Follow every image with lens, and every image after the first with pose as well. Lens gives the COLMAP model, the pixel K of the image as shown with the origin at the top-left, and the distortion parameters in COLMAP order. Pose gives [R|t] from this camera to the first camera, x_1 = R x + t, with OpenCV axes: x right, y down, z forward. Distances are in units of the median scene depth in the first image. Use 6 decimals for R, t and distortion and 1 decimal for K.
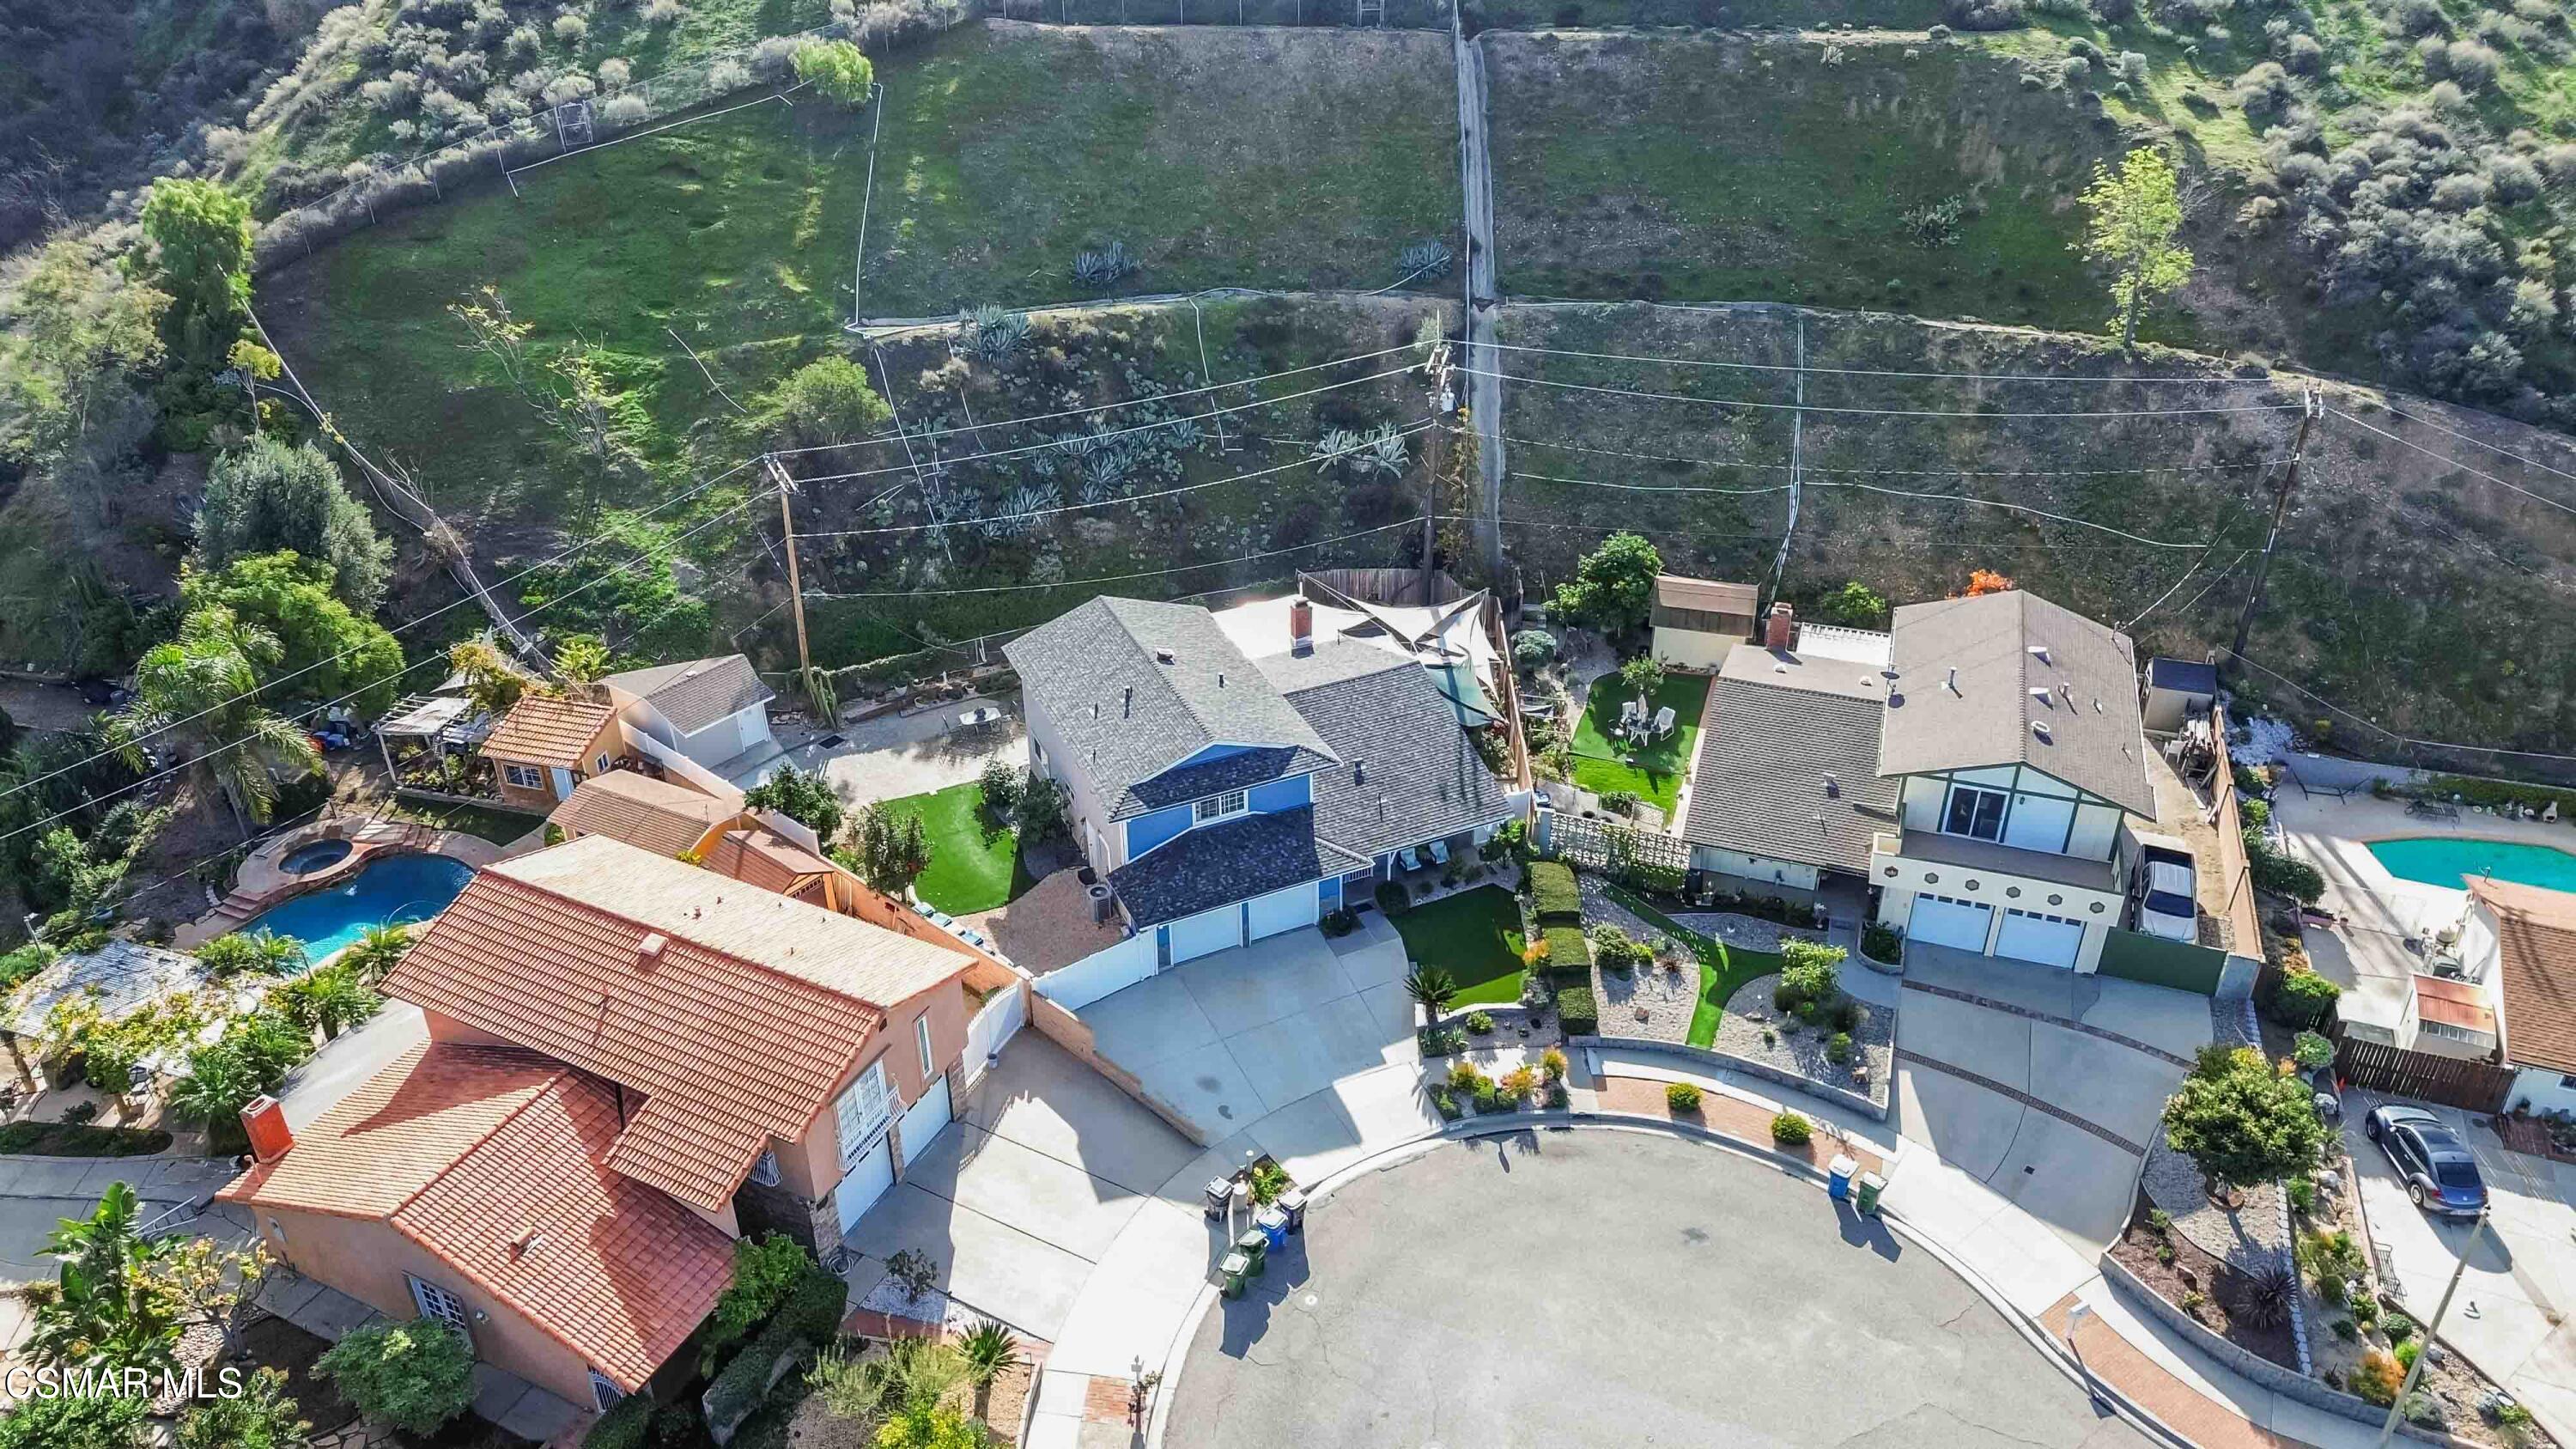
lens RADIAL K [[1817.7, 0, 1293.0], [0, 1817.7, 727.7], [0, 0, 1]] dist [0.084297, -0.089464]
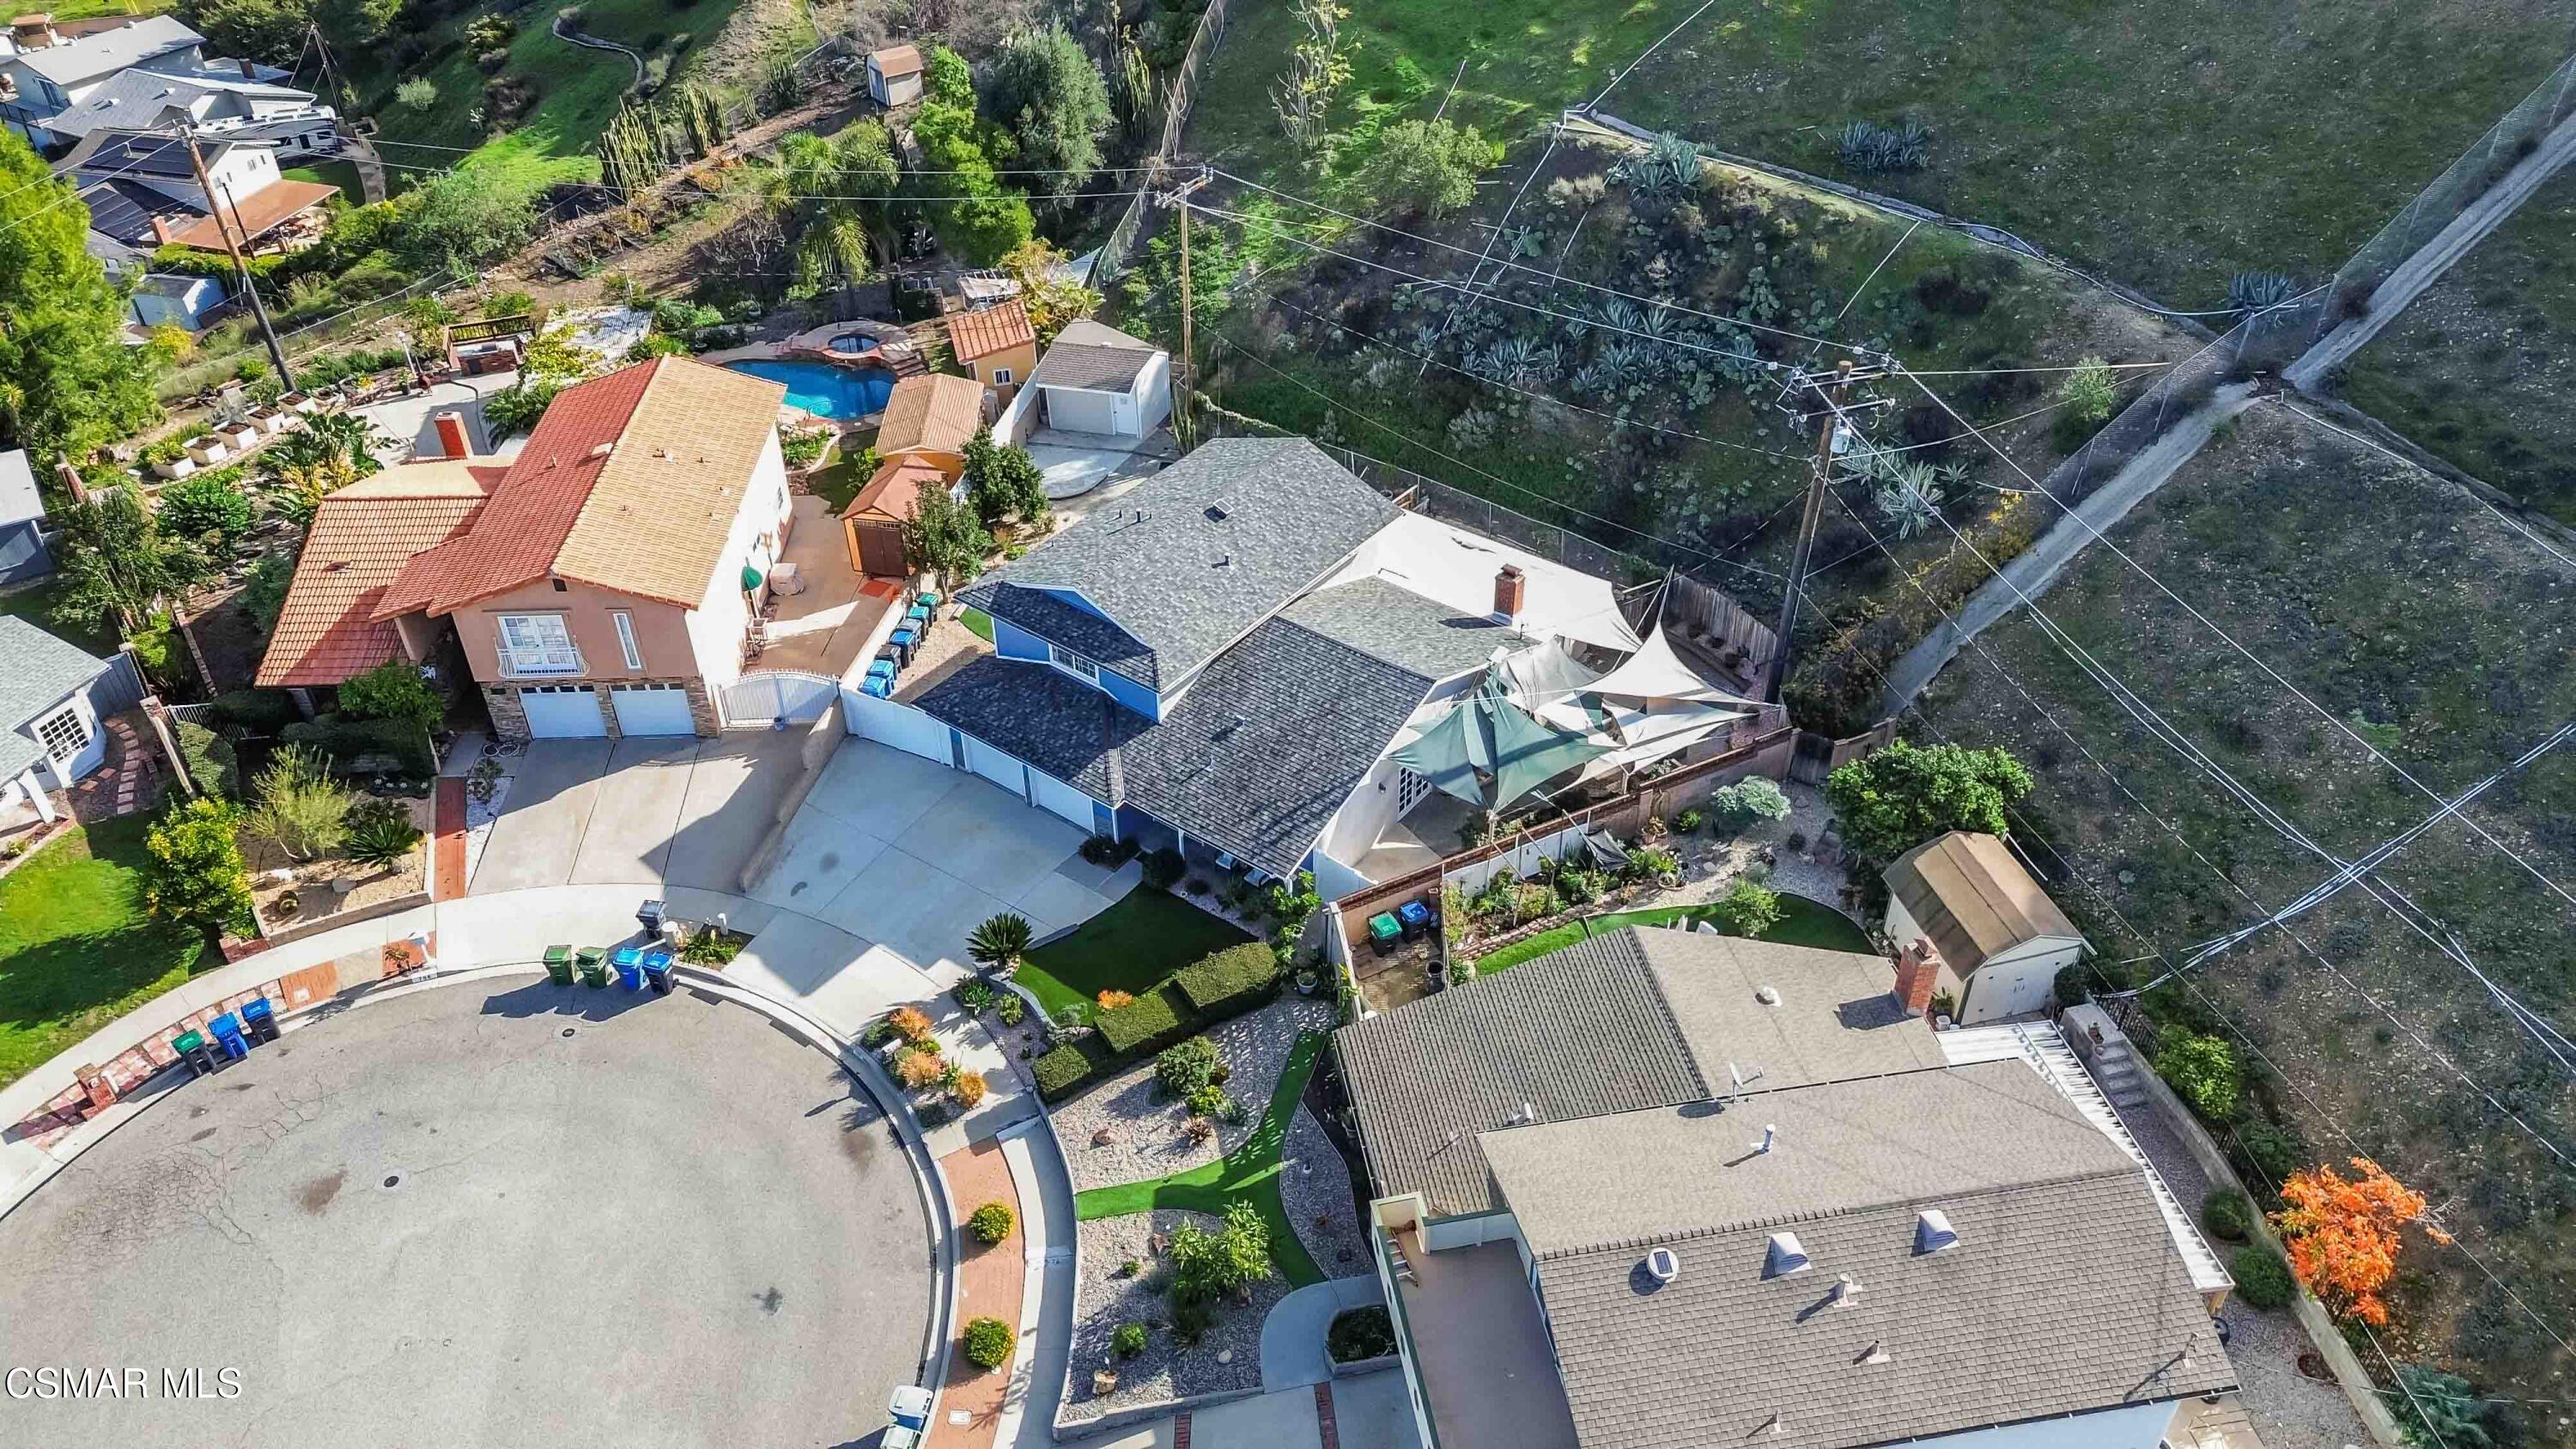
lens RADIAL K [[1817.7, 0, 1293.0], [0, 1817.7, 727.7], [0, 0, 1]] dist [0.084297, -0.089464]
pose [[0.473384, 0.536931, -0.698293, 0.582366], [-0.458017, 0.827189, 0.325544, -0.240559], [0.752415, 0.165722, 0.637501, 0.452532]]
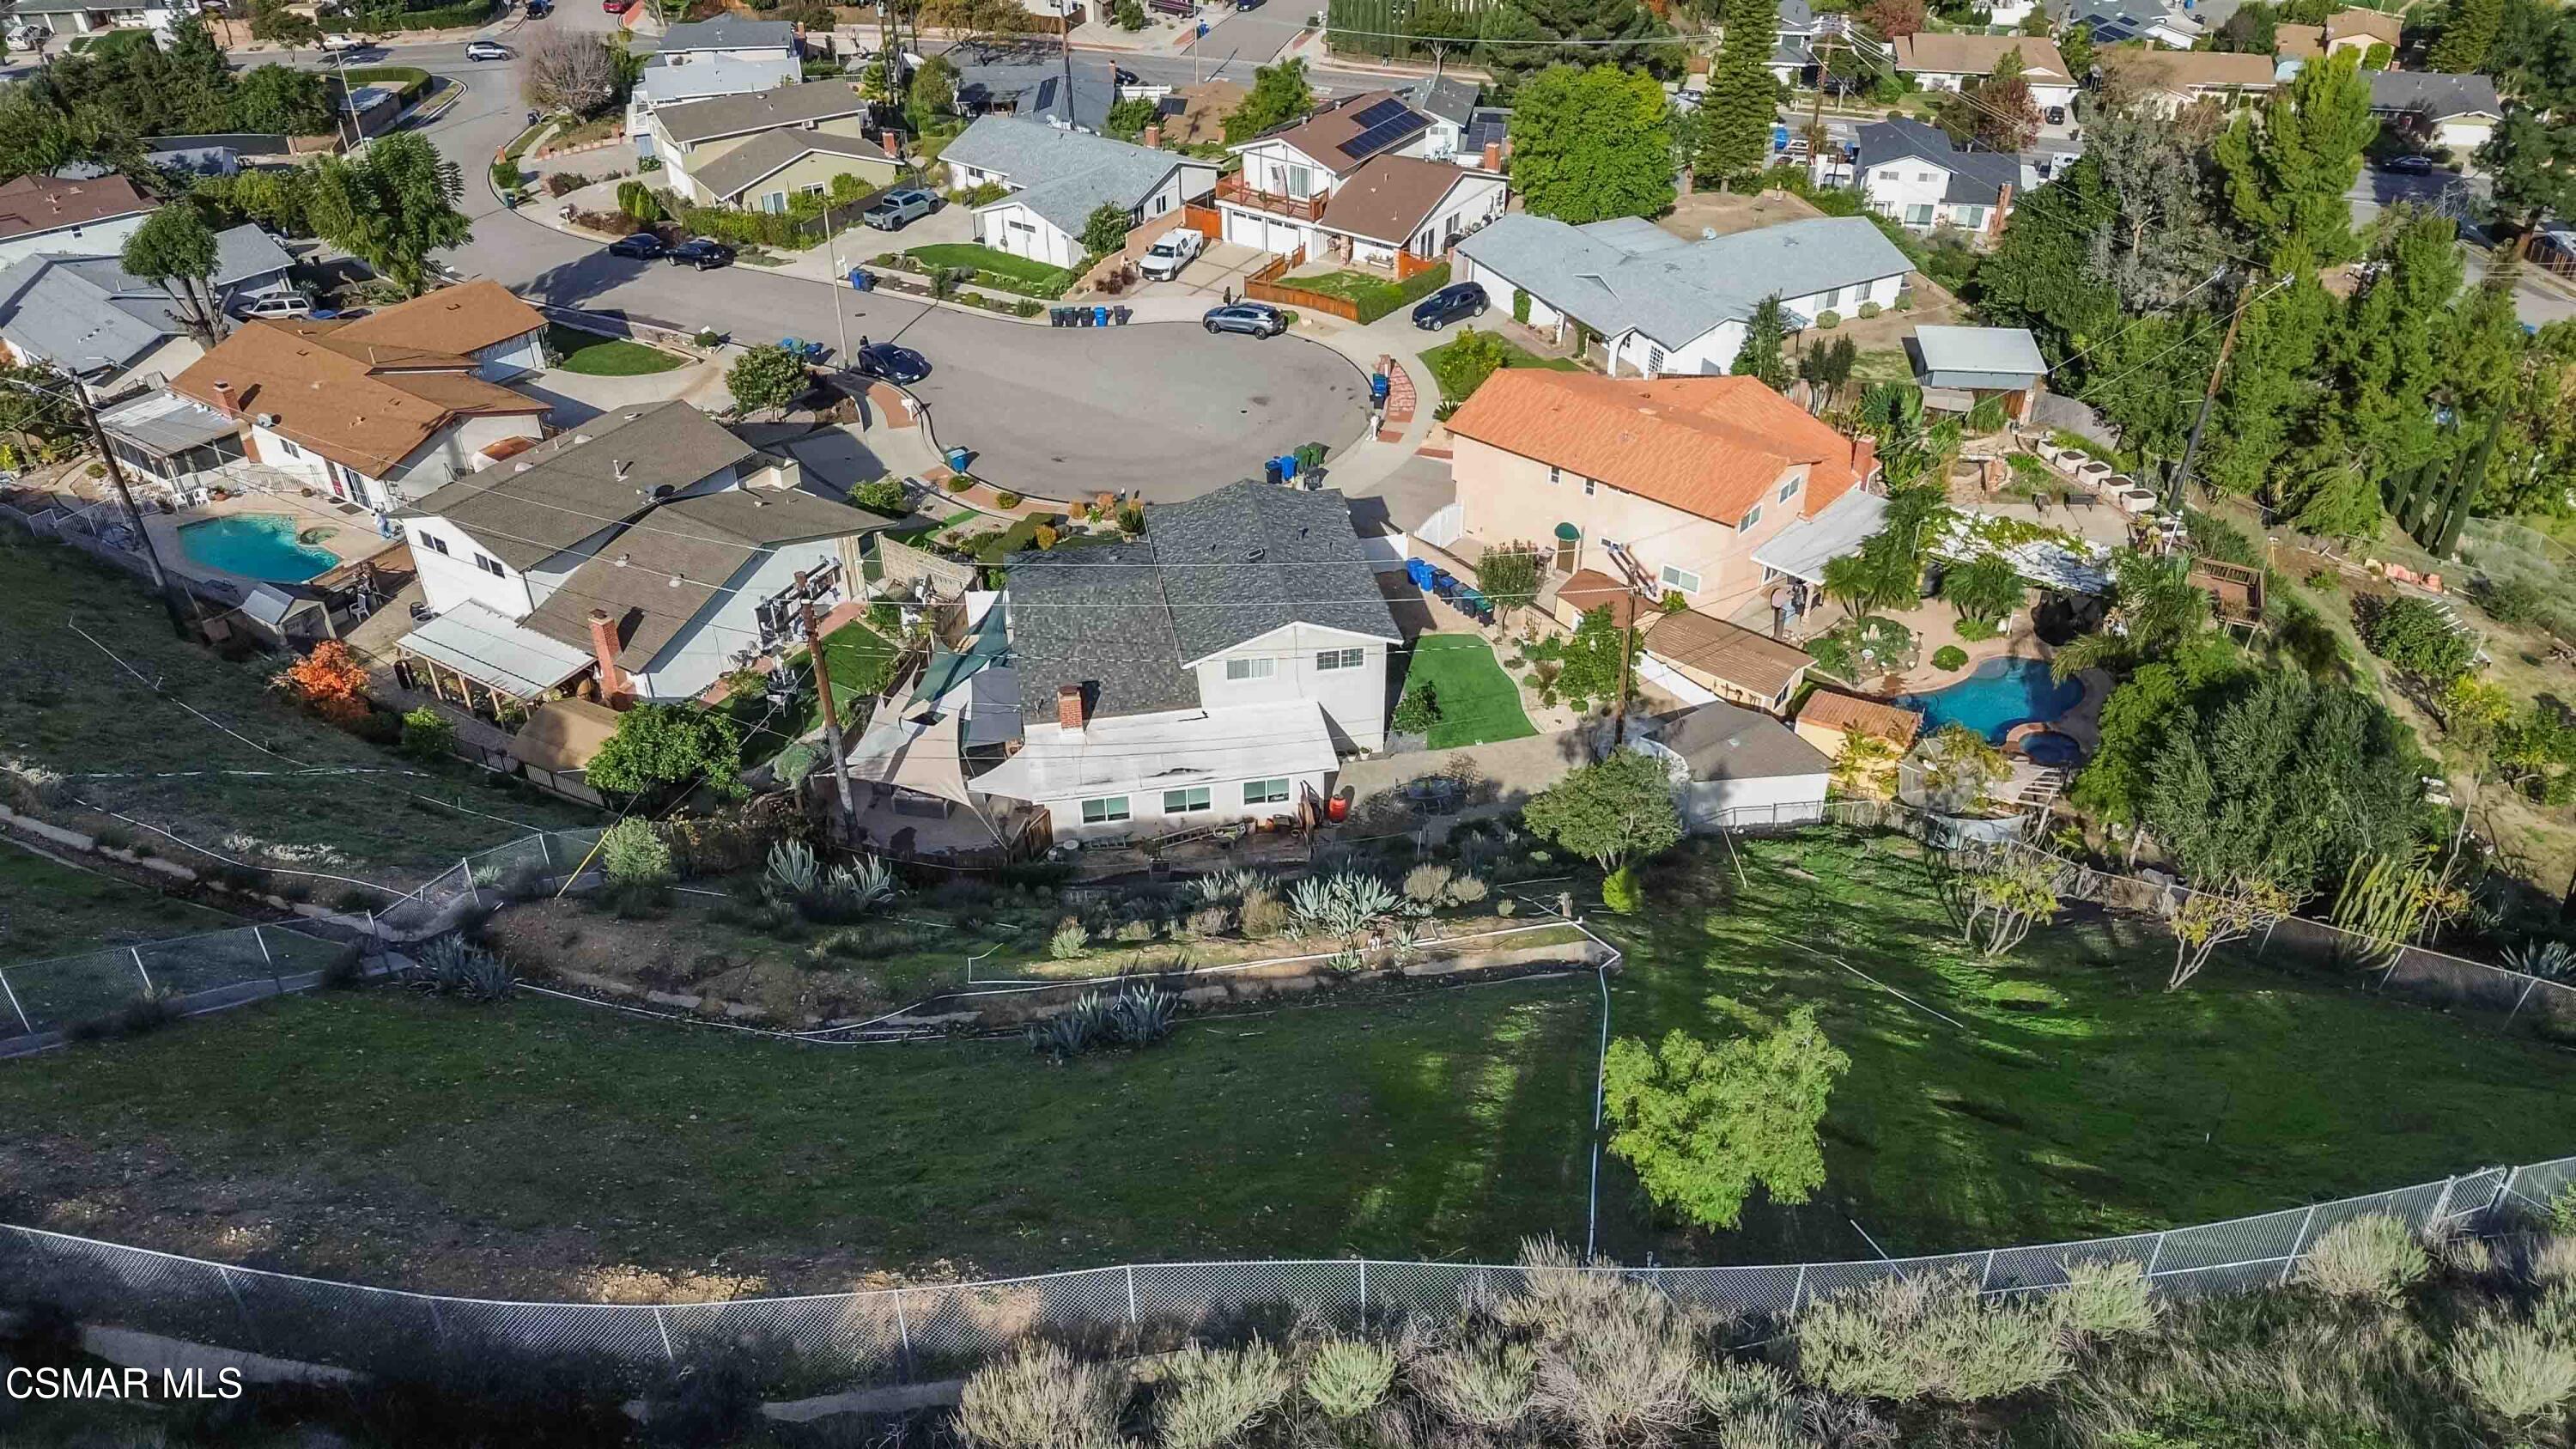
lens RADIAL K [[1817.7, 0, 1293.0], [0, 1817.7, 727.7], [0, 0, 1]] dist [0.084297, -0.089464]
pose [[-0.970118, -0.131335, 0.204015, -0.304774], [0.135224, 0.405489, 0.904043, -0.905205], [-0.201458, 0.904616, -0.375612, 1.401886]]
